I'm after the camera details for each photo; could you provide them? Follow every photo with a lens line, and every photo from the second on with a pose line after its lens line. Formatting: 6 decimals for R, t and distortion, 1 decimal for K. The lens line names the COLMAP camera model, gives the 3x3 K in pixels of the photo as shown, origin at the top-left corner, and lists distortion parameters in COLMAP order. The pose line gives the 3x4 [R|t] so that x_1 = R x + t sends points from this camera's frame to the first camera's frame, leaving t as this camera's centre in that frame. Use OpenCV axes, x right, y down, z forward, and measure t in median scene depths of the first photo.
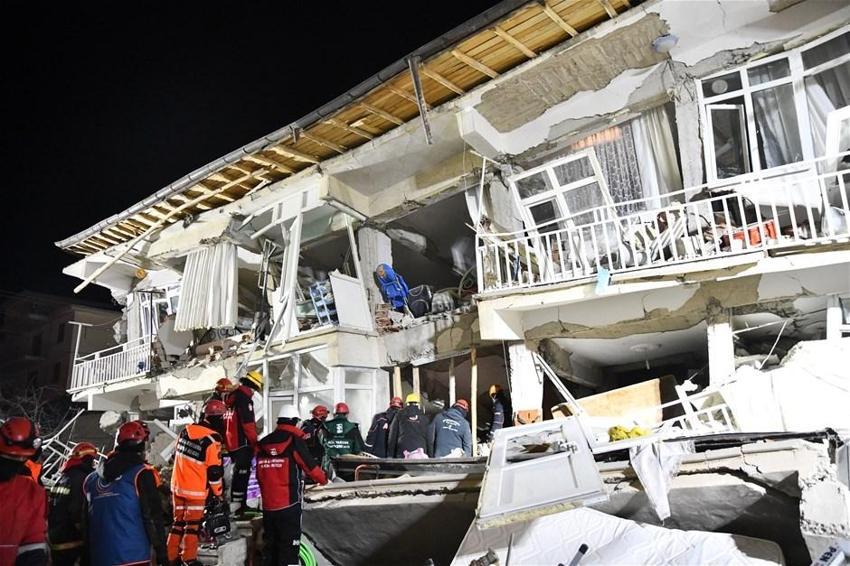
lens RADIAL K [[579.7, 0, 425.0], [0, 579.7, 283.0], [0, 0, 1]] dist [-0.079123, 0.000859]
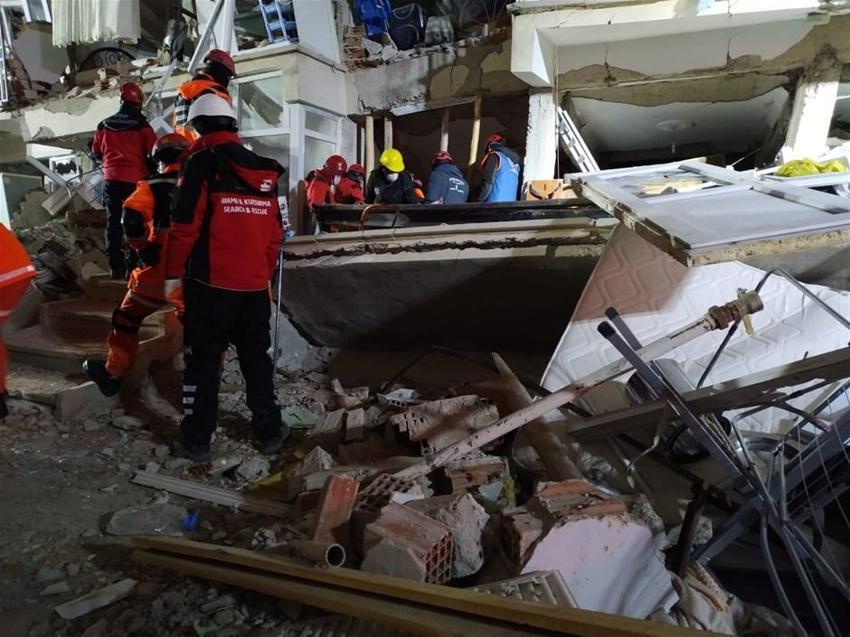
lens RADIAL K [[610.2, 0, 425.0], [0, 610.2, 318.5], [0, 0, 1]] dist [-0.006300, 0.000468]
pose [[0.984442, 0.051887, 0.167876, -0.100868], [-0.109626, 0.928025, 0.356023, 0.100078], [-0.137321, -0.368887, 0.919274, 0.150004]]
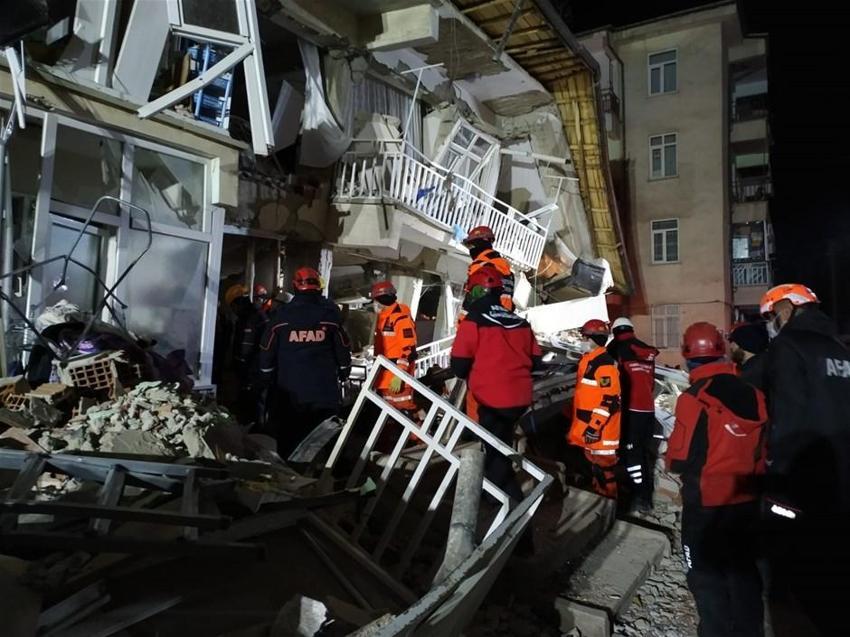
lens RADIAL K [[610.2, 0, 425.0], [0, 610.2, 318.5], [0, 0, 1]] dist [-0.006300, 0.000468]
pose [[-0.090300, 0.096078, 0.991269, -0.730848], [-0.285477, 0.951070, -0.118187, 0.253053], [-0.954122, -0.293657, -0.058454, 0.776672]]
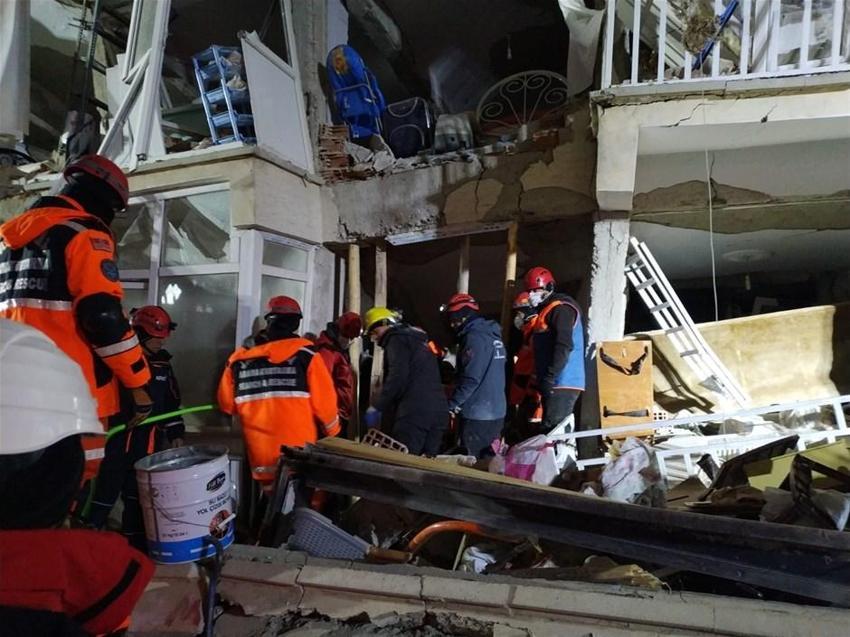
lens RADIAL K [[607.6, 0, 425.0], [0, 607.6, 318.5], [0, 0, 1]] dist [0.005486, -0.004859]
pose [[0.968009, 0.072736, 0.240142, -0.120077], [-0.120981, 0.973766, 0.192728, 0.096130], [-0.219824, -0.215615, 0.951413, 0.433702]]
